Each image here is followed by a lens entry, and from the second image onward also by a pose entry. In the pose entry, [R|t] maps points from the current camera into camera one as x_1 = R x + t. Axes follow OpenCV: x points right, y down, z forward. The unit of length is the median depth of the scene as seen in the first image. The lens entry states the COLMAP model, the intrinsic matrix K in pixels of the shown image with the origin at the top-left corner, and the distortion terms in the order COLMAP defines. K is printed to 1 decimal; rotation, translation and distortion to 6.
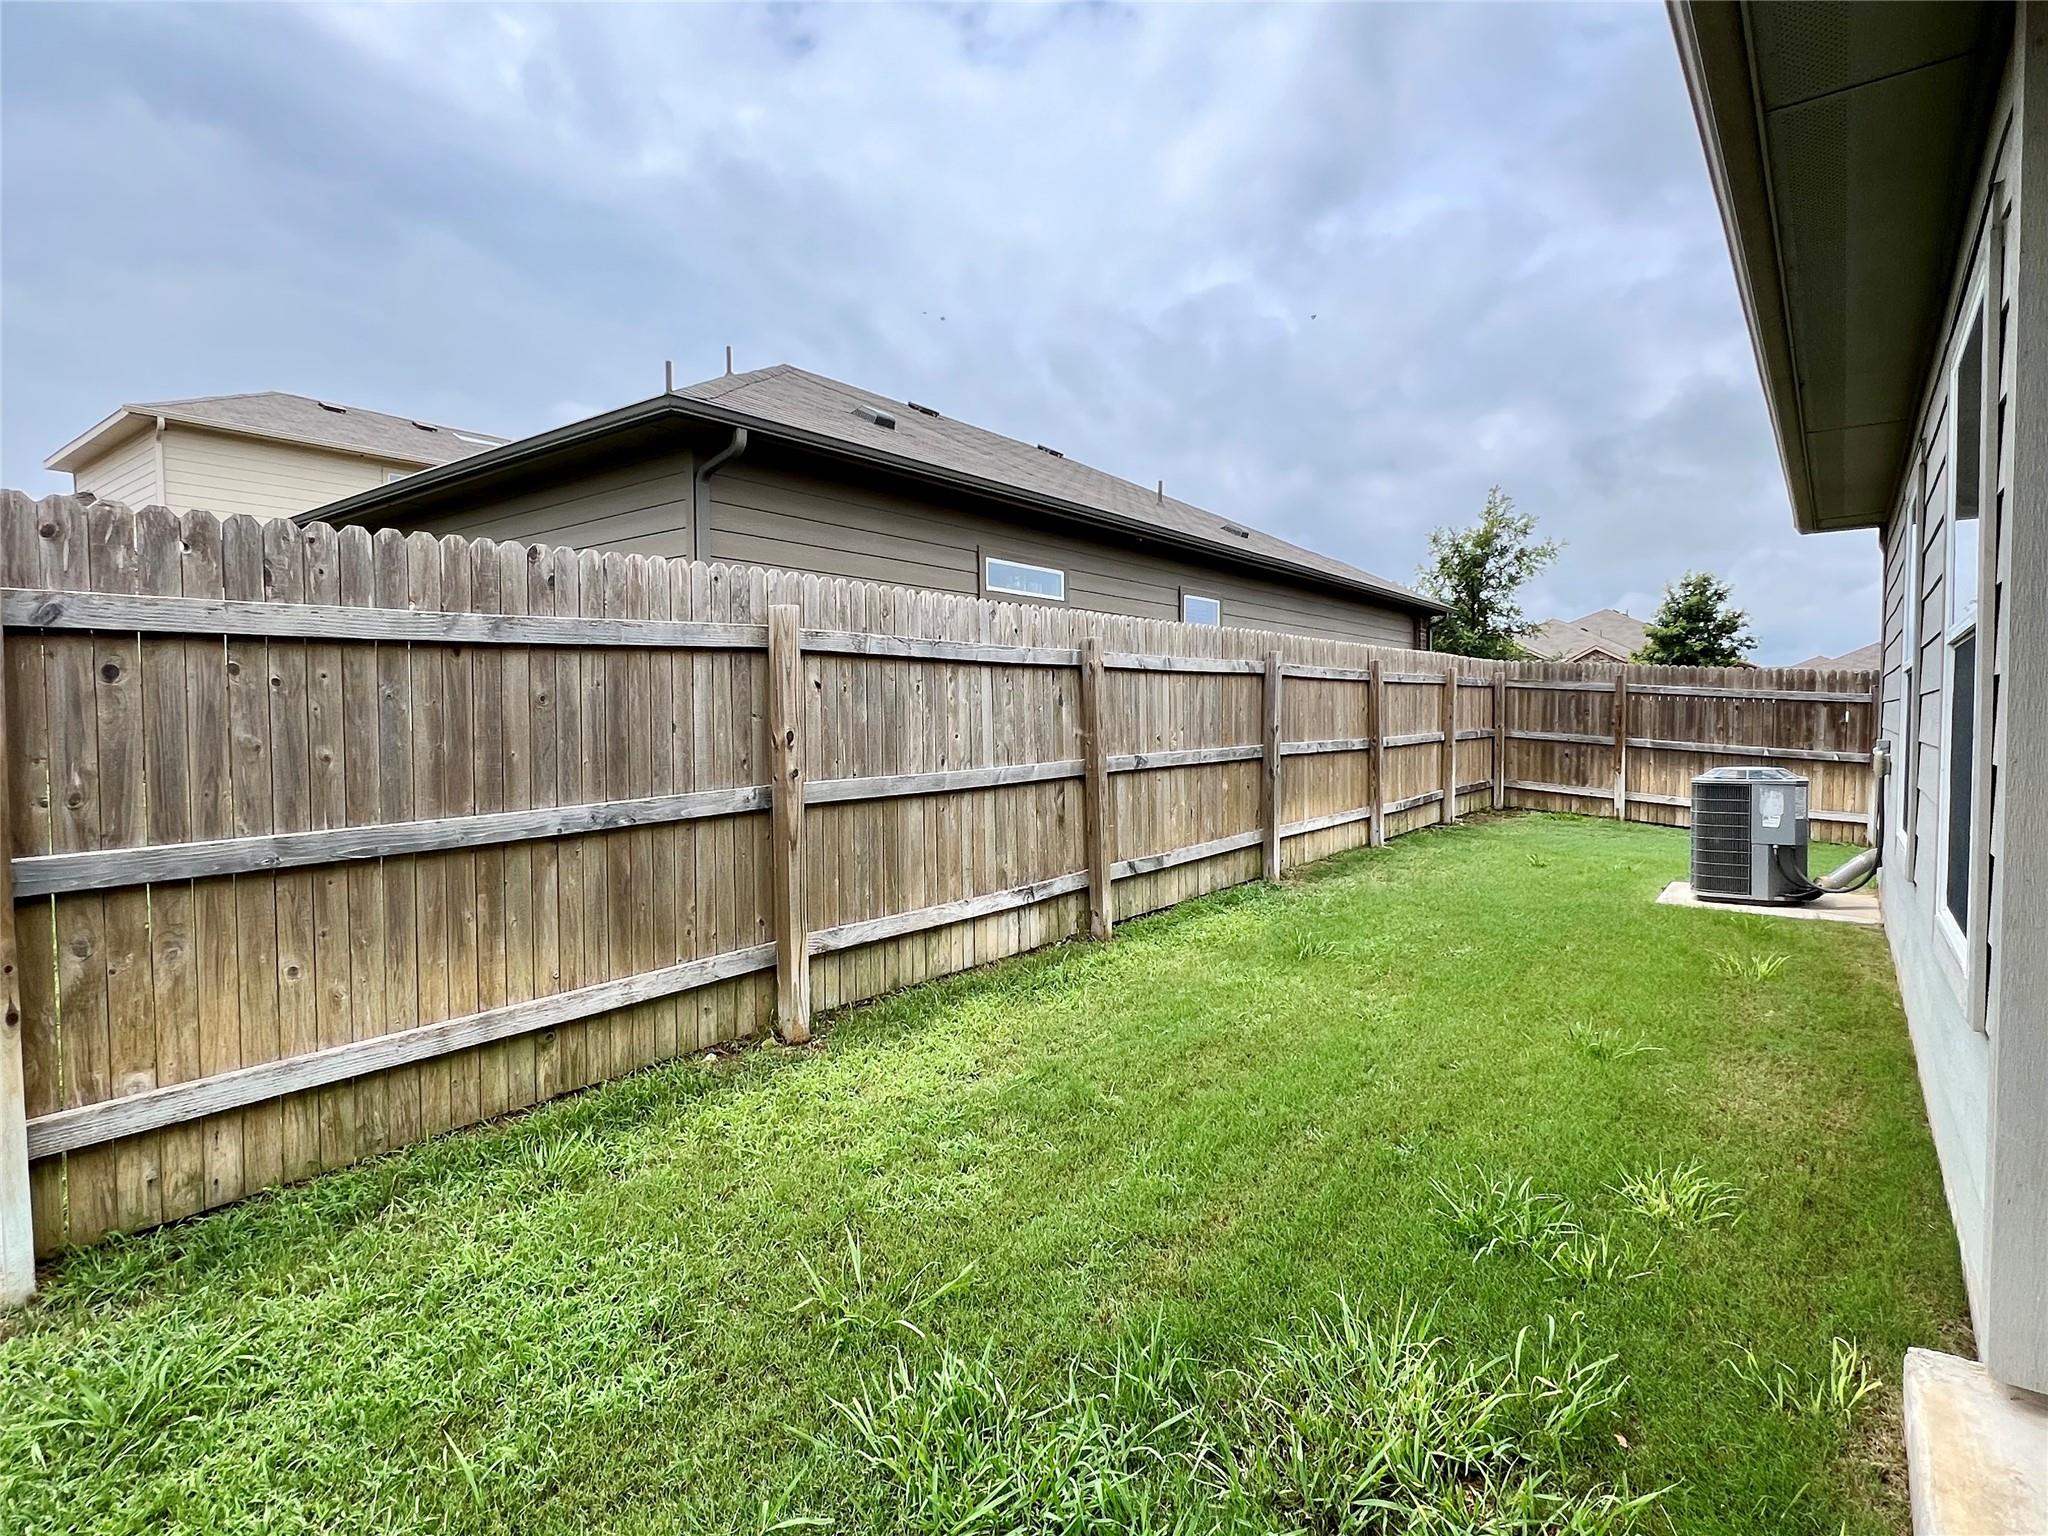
lens RADIAL K [[1056.2, 0, 1026.6], [0, 1056.2, 766.3], [0, 0, 1]] dist [-0.003896, 0.000926]
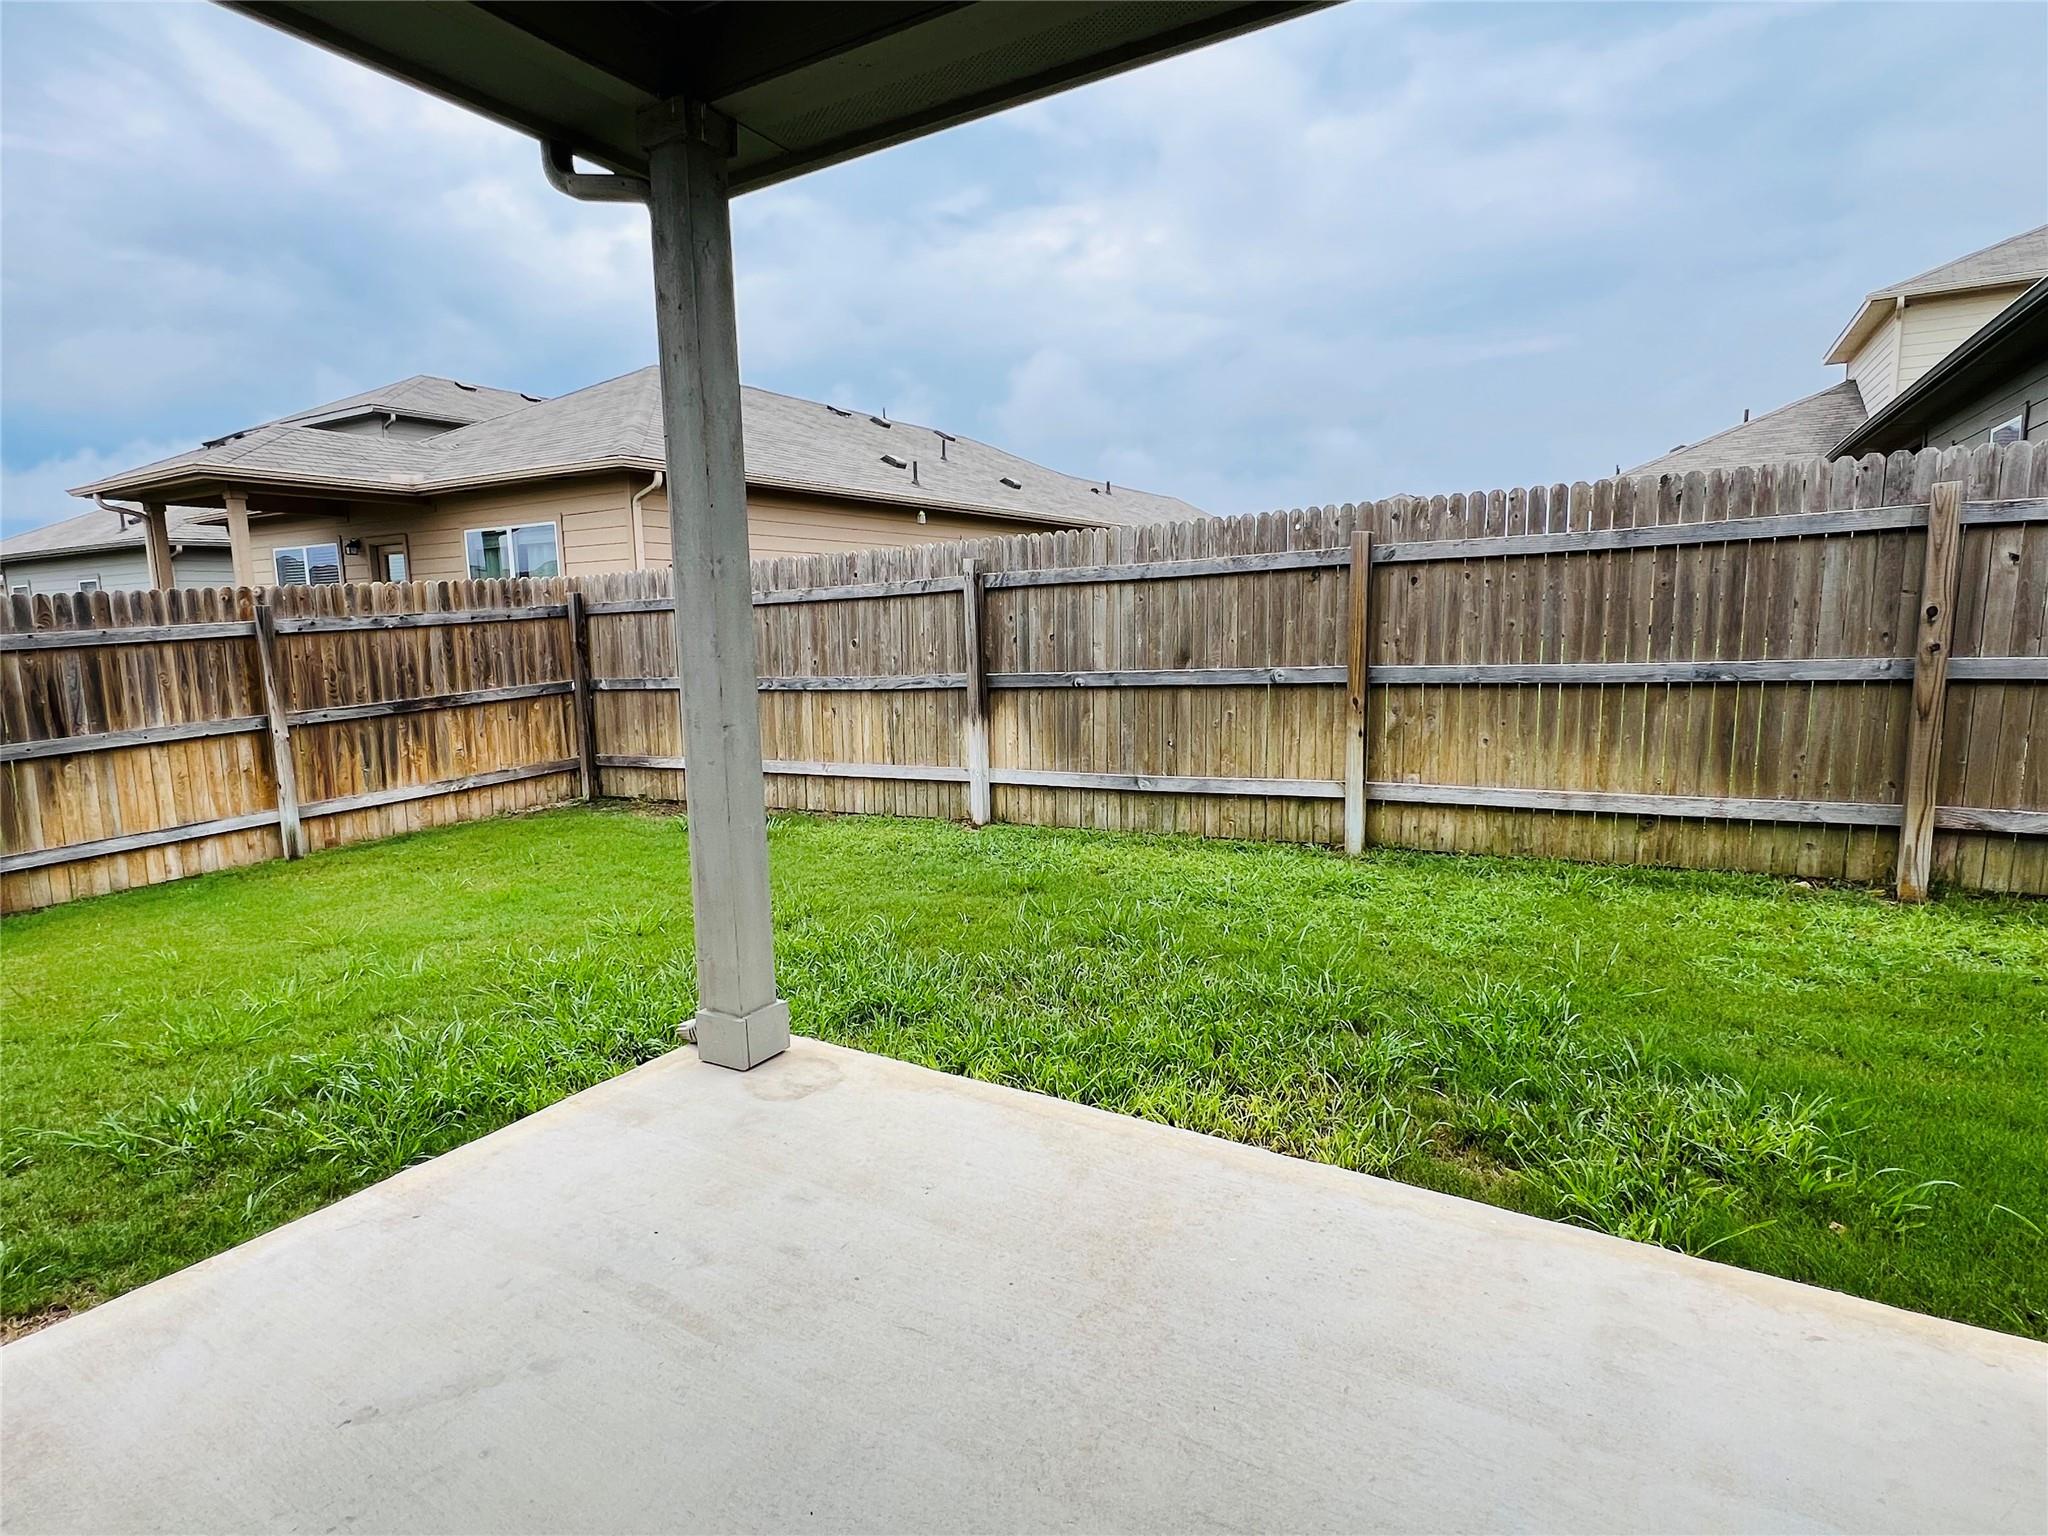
lens RADIAL K [[1056.2, 0, 1024.5], [0, 1056.2, 759.7], [0, 0, 1]] dist [-0.003896, 0.000926]
pose [[0.132584, 0.143957, -0.980662, 0.793555], [-0.023841, 0.989574, 0.142042, -0.011417], [0.990885, 0.004547, 0.134634, -0.032881]]
